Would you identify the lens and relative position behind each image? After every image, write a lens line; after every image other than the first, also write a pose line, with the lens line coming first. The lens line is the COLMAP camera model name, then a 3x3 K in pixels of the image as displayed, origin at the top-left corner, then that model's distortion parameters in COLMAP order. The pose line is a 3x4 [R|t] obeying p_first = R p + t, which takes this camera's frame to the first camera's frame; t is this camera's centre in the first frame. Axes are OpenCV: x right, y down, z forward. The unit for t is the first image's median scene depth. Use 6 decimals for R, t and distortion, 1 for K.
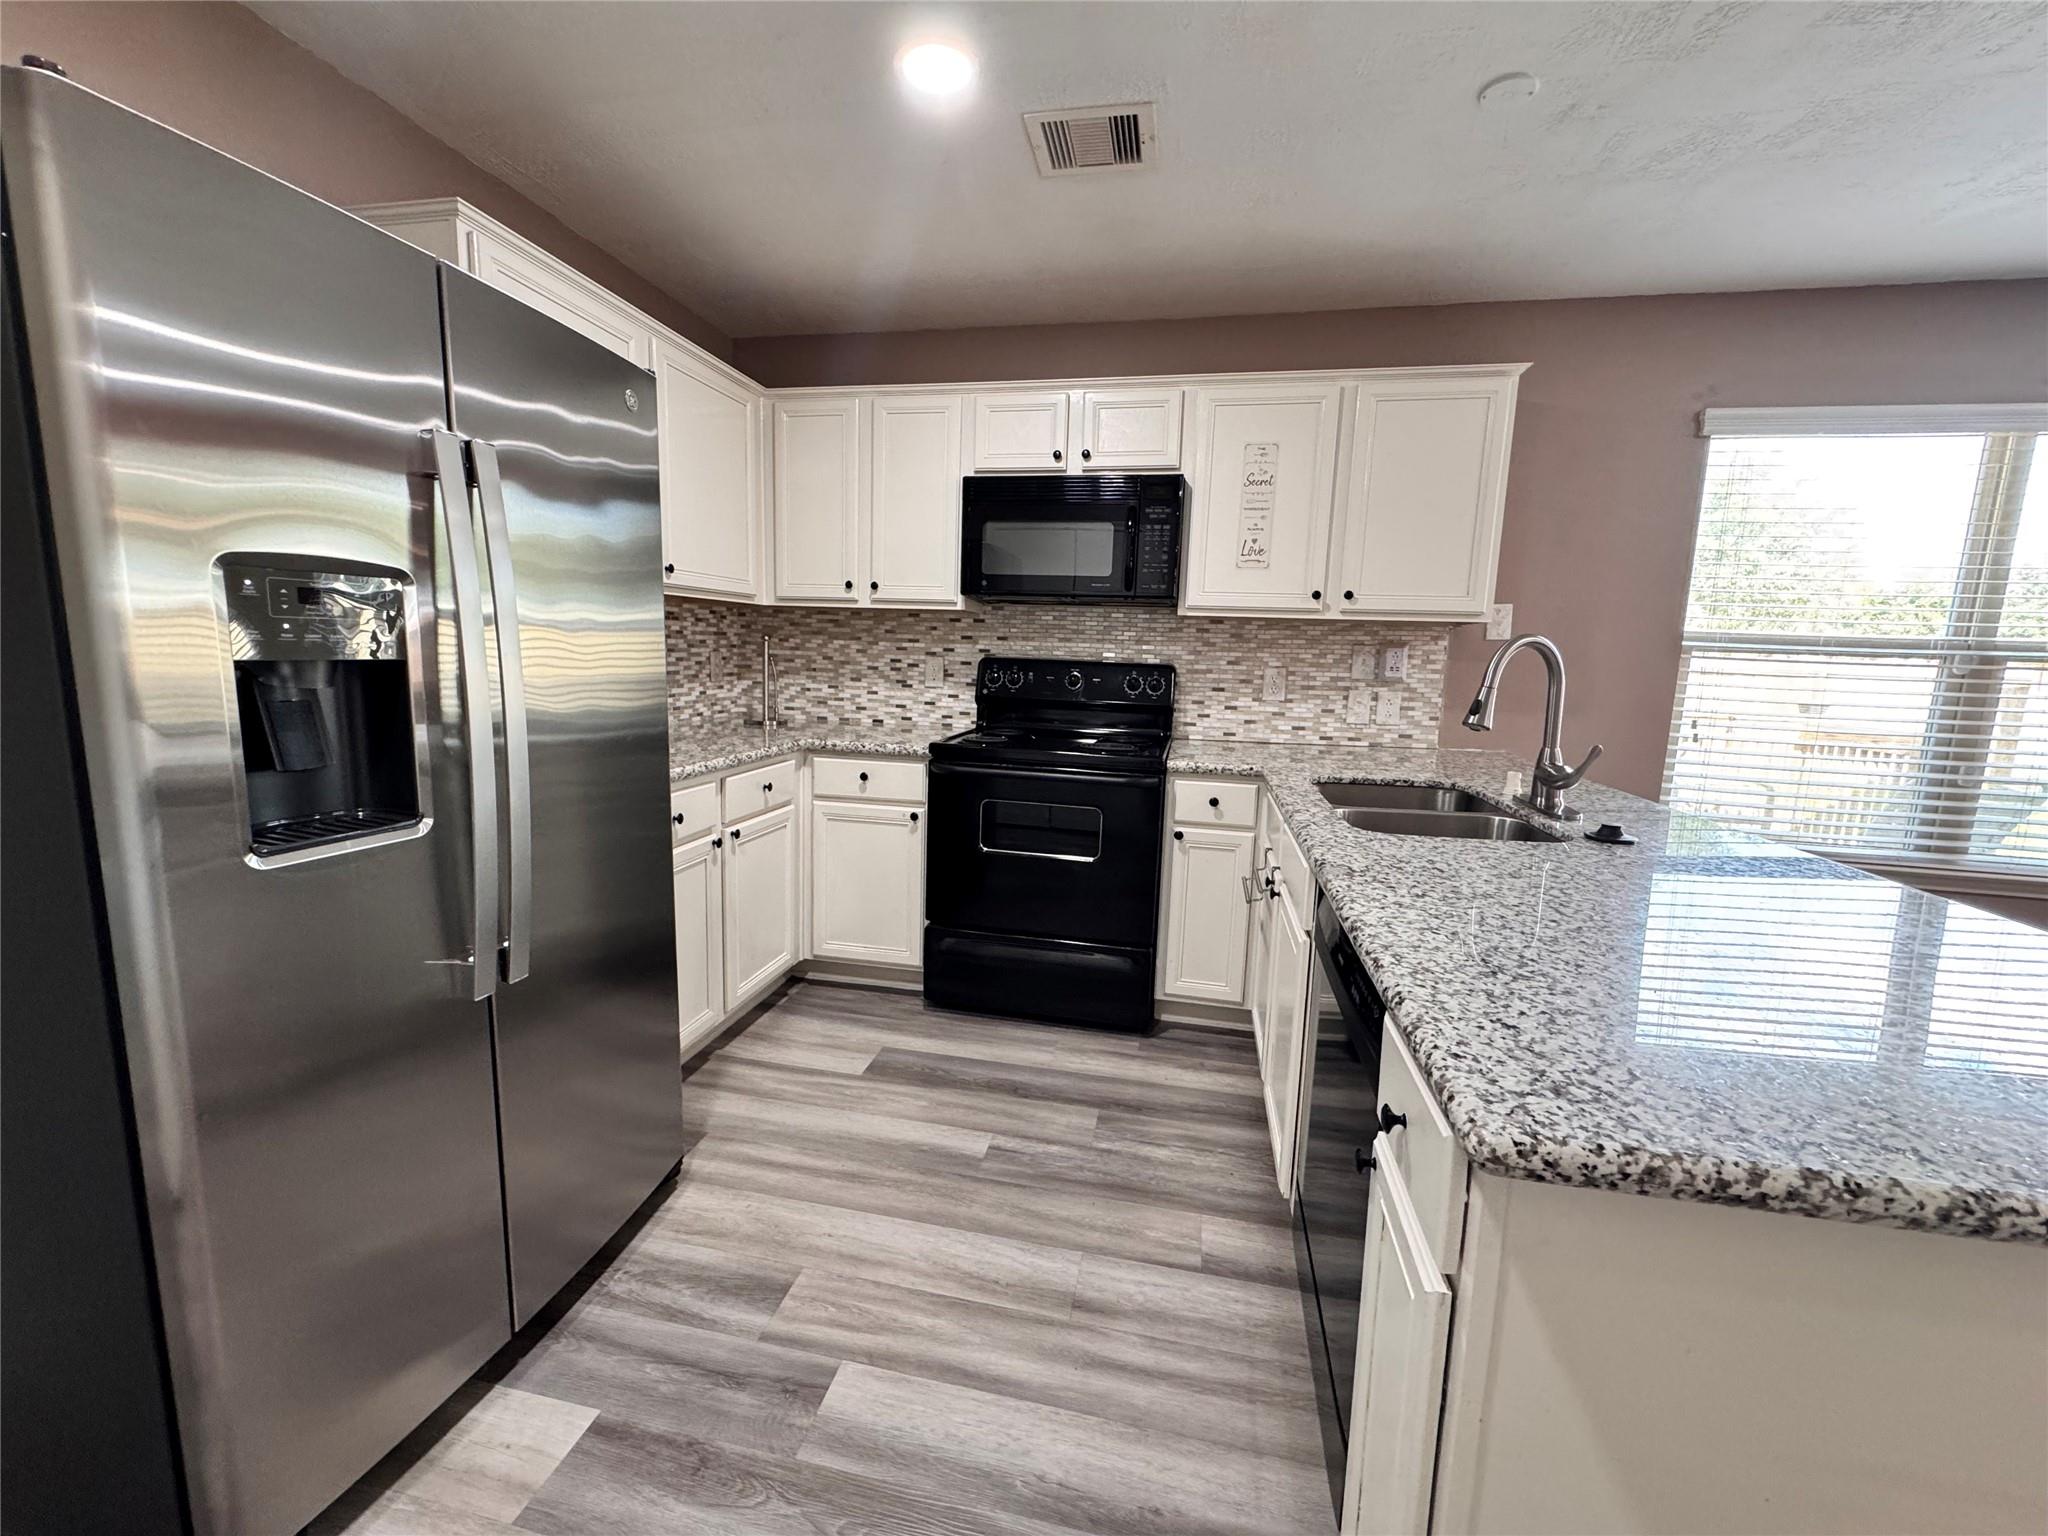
lens RADIAL K [[816.9, 0, 1021.7], [0, 816.9, 765.6], [0, 0, 1]] dist [-0.002503, 0.000297]
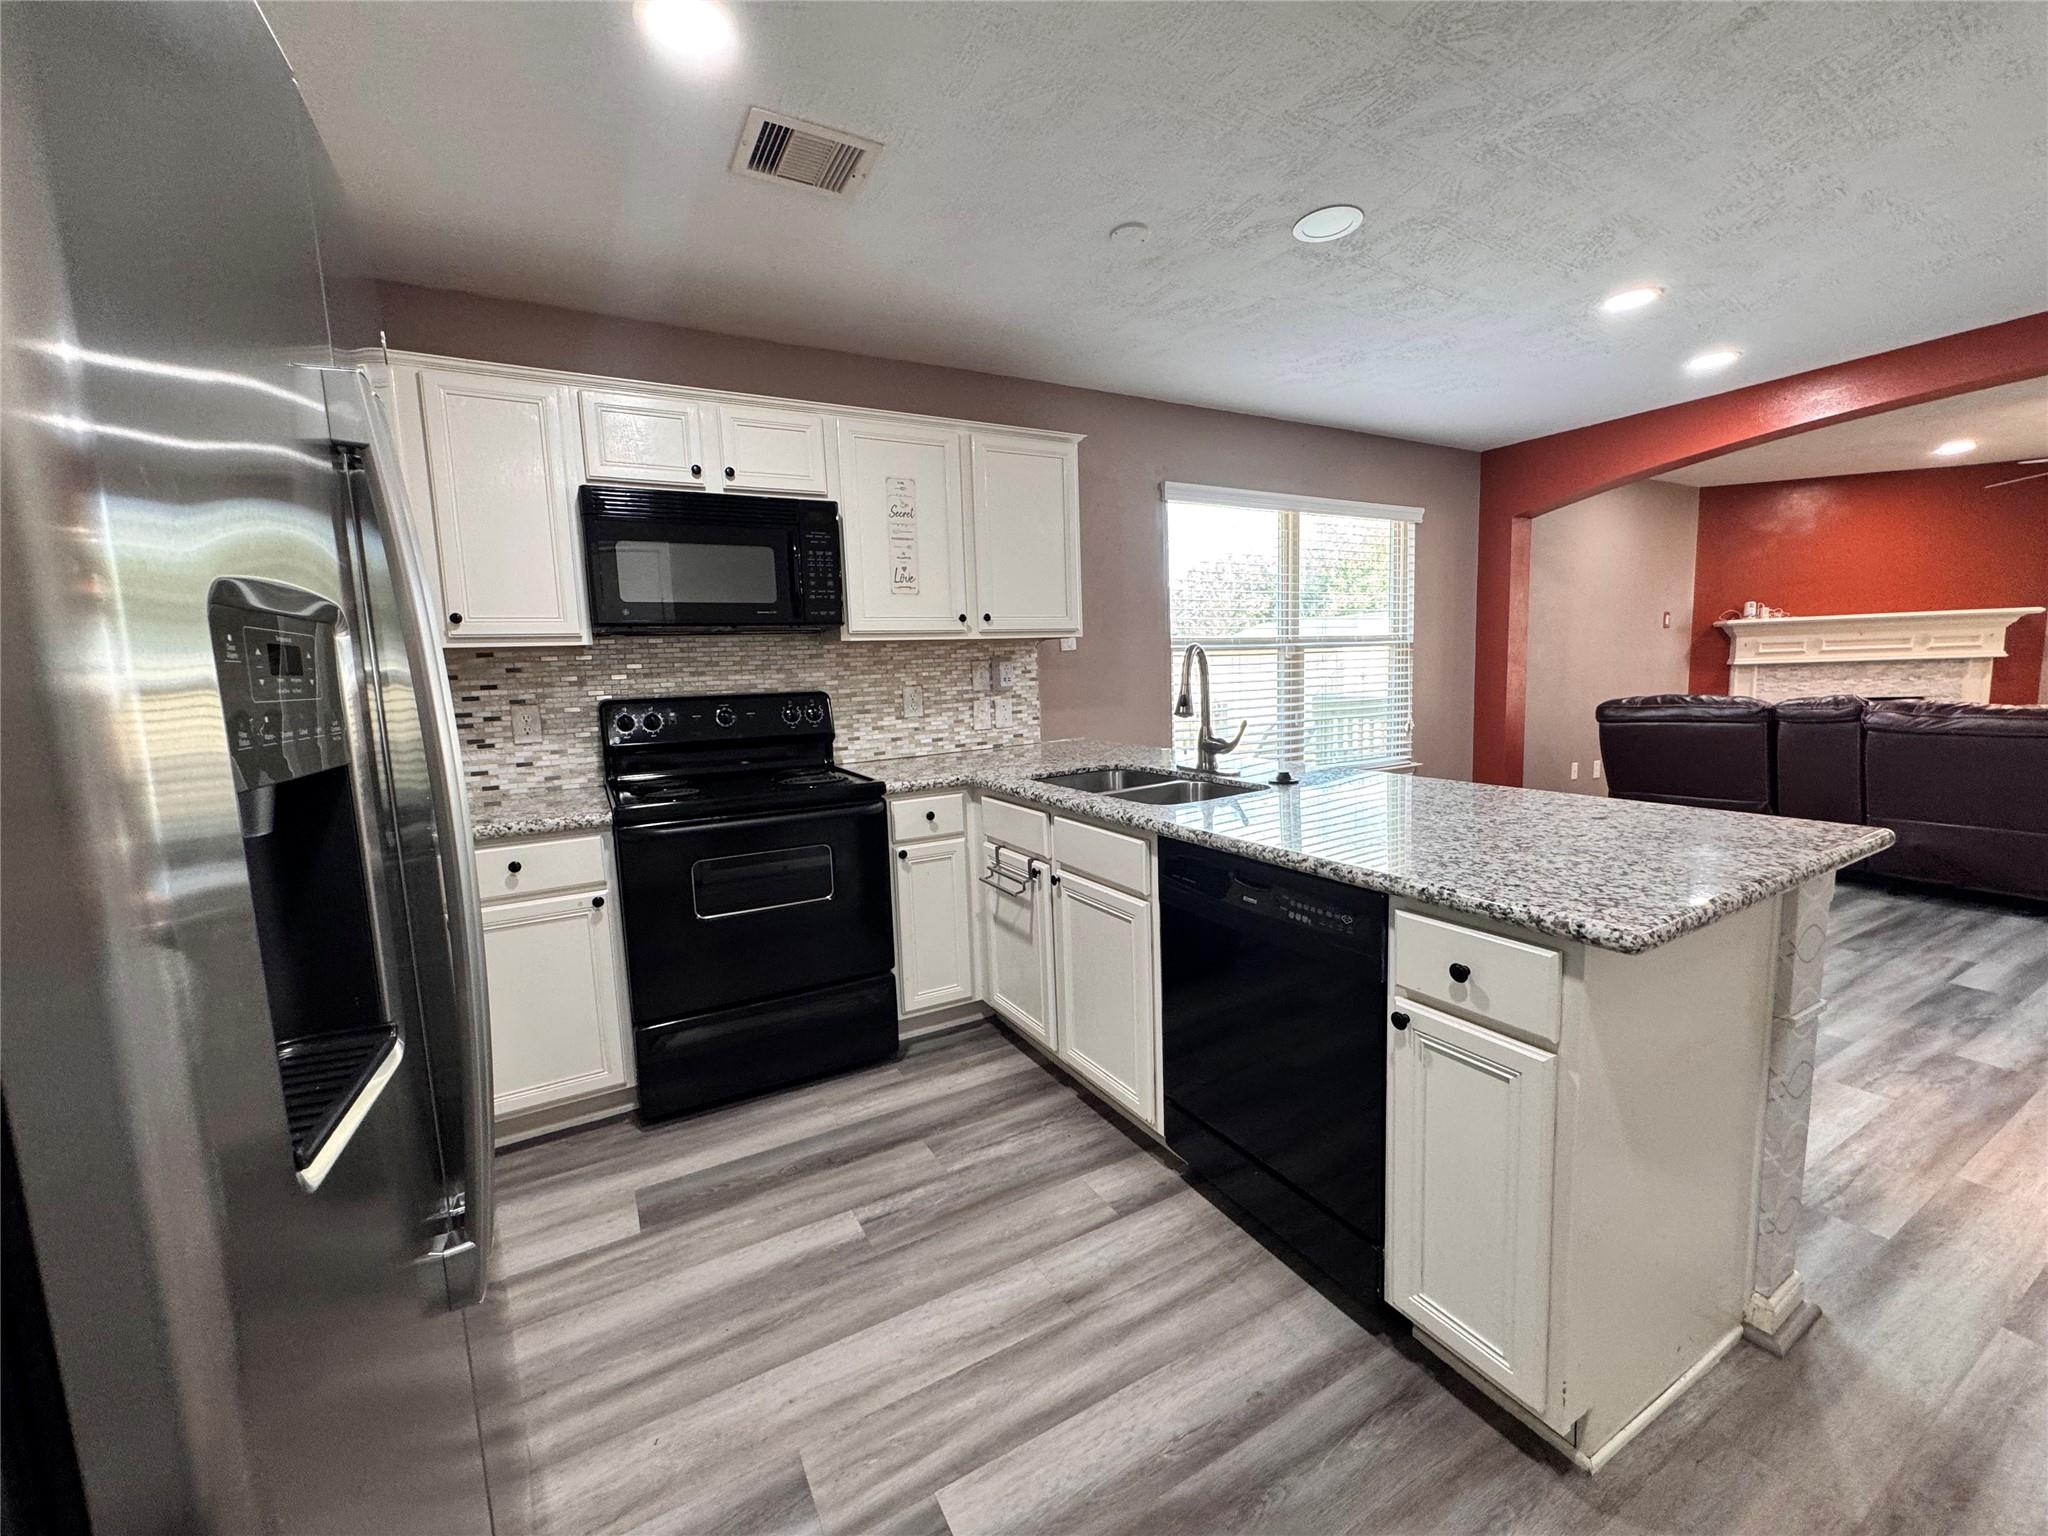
lens RADIAL K [[816.9, 0, 1021.7], [0, 816.9, 765.6], [0, 0, 1]] dist [-0.002503, 0.000297]
pose [[0.754346, -0.137058, 0.642010, -0.315614], [0.154059, 0.987611, 0.029821, -0.030180], [-0.638144, 0.076412, 0.766116, 0.107488]]
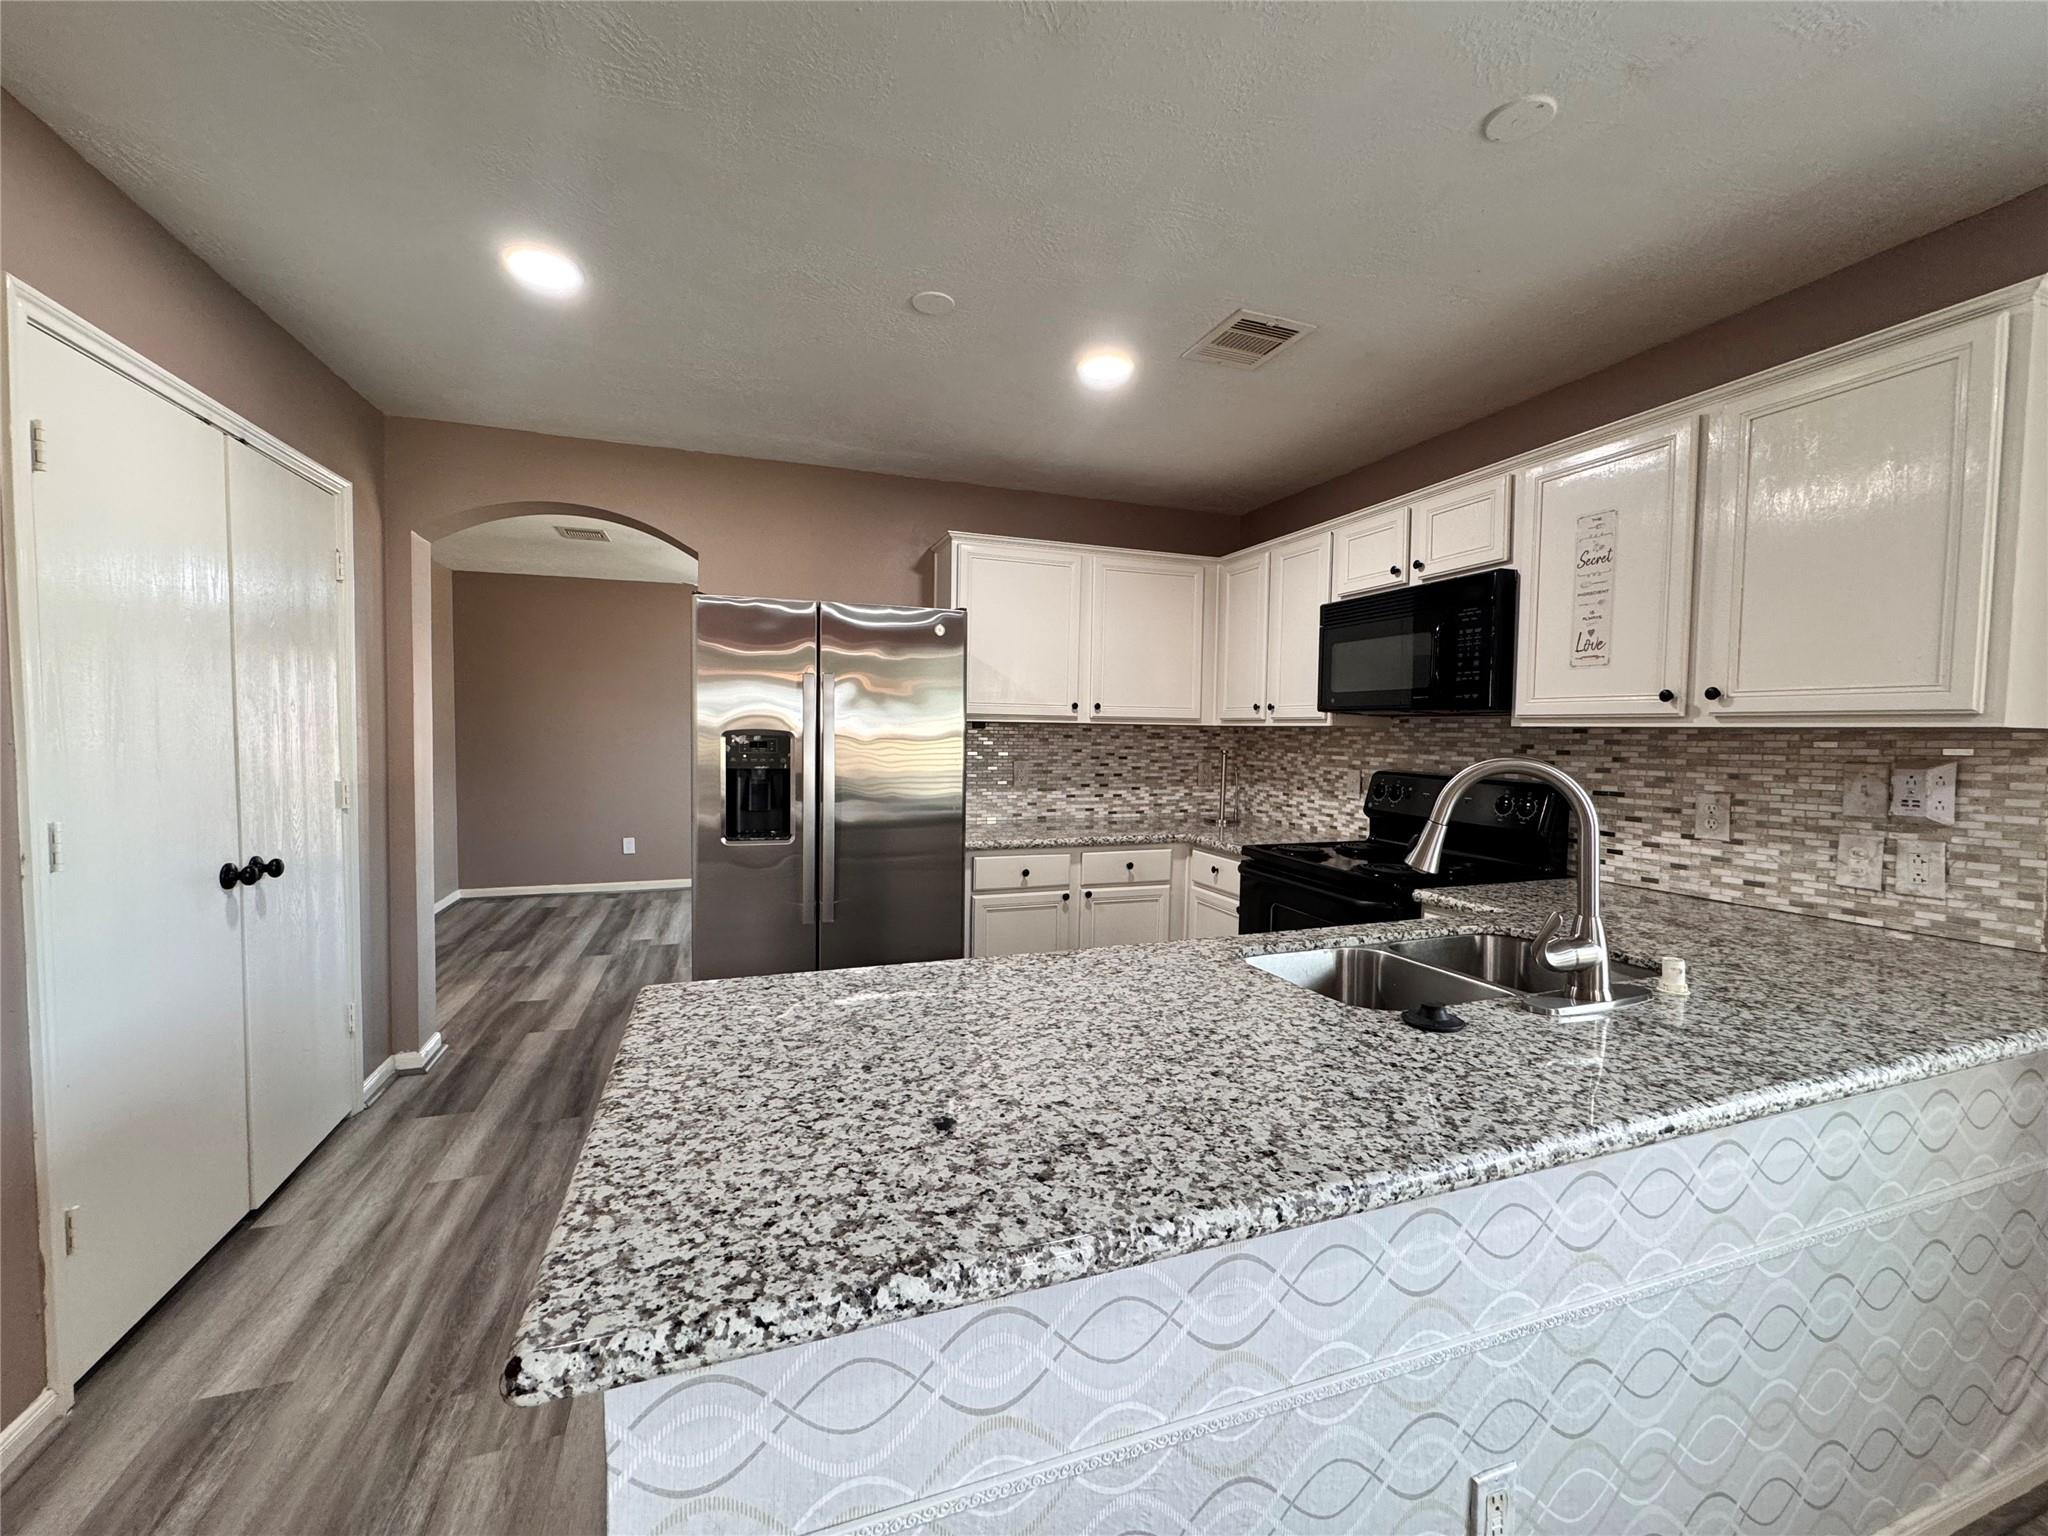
lens RADIAL K [[816.9, 0, 1021.7], [0, 816.9, 765.6], [0, 0, 1]] dist [-0.002503, 0.000297]
pose [[0.519916, 0.013475, -0.854111, 0.673151], [-0.121016, 0.990953, -0.058032, -0.033788], [0.845602, 0.133533, 0.516843, 0.139117]]
